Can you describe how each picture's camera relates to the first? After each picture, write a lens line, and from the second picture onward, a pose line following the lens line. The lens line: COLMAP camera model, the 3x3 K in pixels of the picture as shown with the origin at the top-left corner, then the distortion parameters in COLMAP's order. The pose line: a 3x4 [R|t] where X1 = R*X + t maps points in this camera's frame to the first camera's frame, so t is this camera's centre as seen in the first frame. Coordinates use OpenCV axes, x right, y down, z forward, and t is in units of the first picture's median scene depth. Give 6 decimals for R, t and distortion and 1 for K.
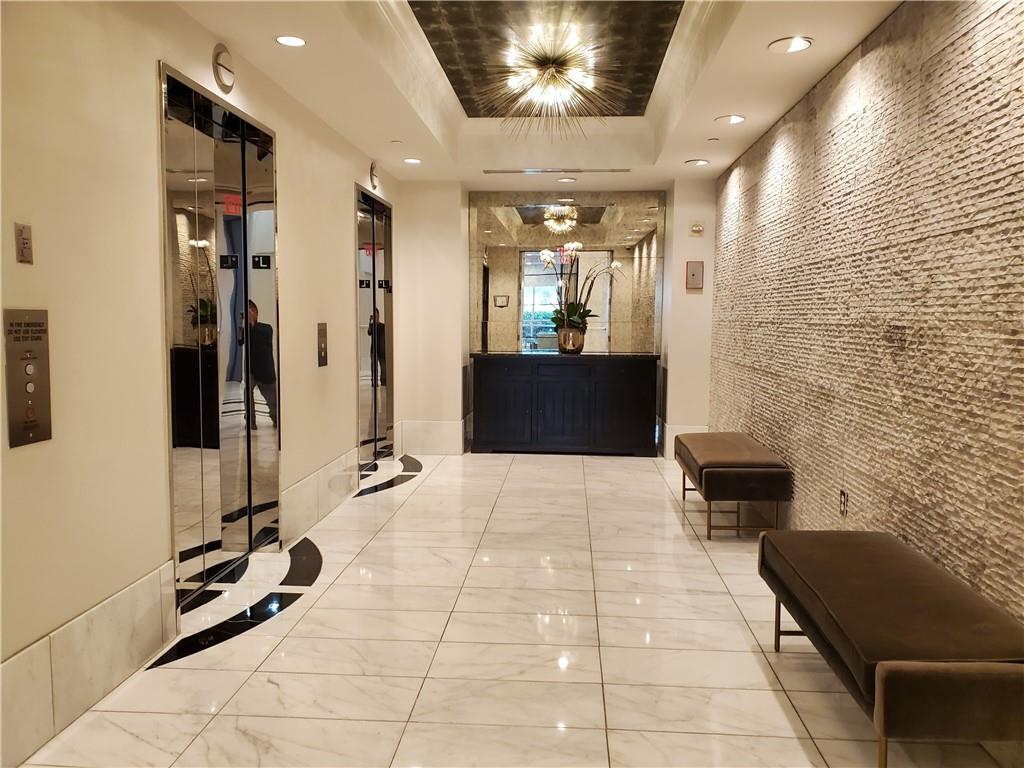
lens RADIAL K [[802.6, 0, 517.4], [0, 802.6, 383.8], [0, 0, 1]] dist [0.027175, -0.003434]
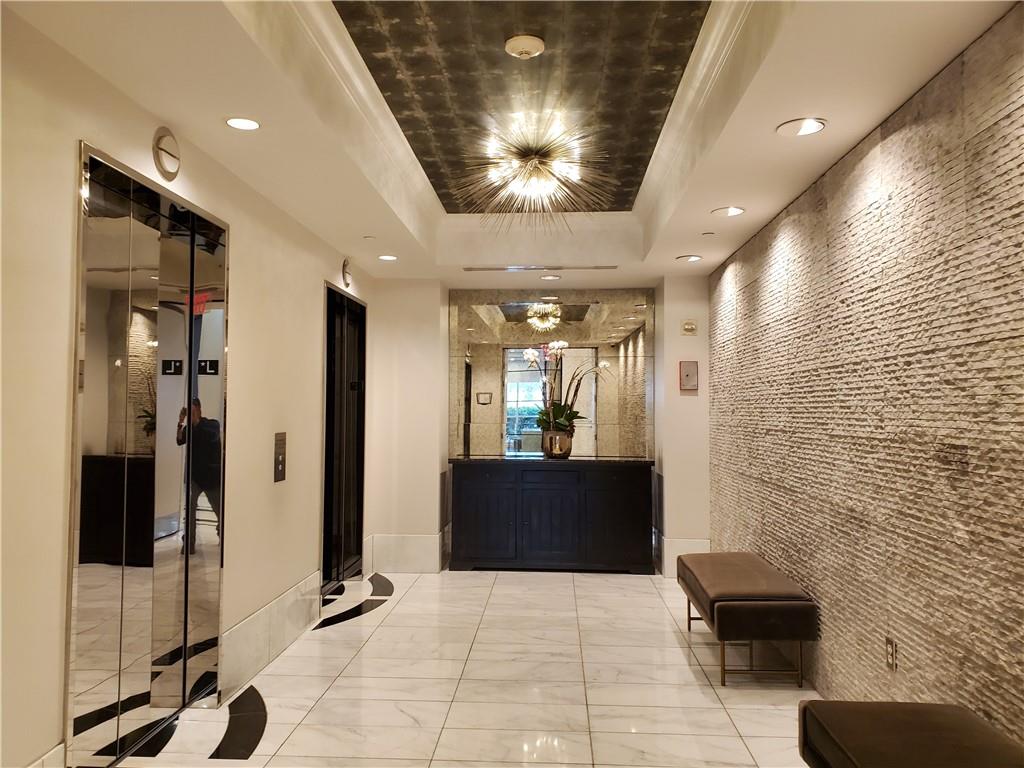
lens RADIAL K [[802.6, 0, 510.9], [0, 802.6, 383.2], [0, 0, 1]] dist [0.027175, -0.003434]
pose [[0.999924, -0.003798, 0.011761, 0.003359], [0.005171, 0.992884, -0.118969, -0.025812], [-0.011225, 0.119021, 0.992828, 0.116944]]
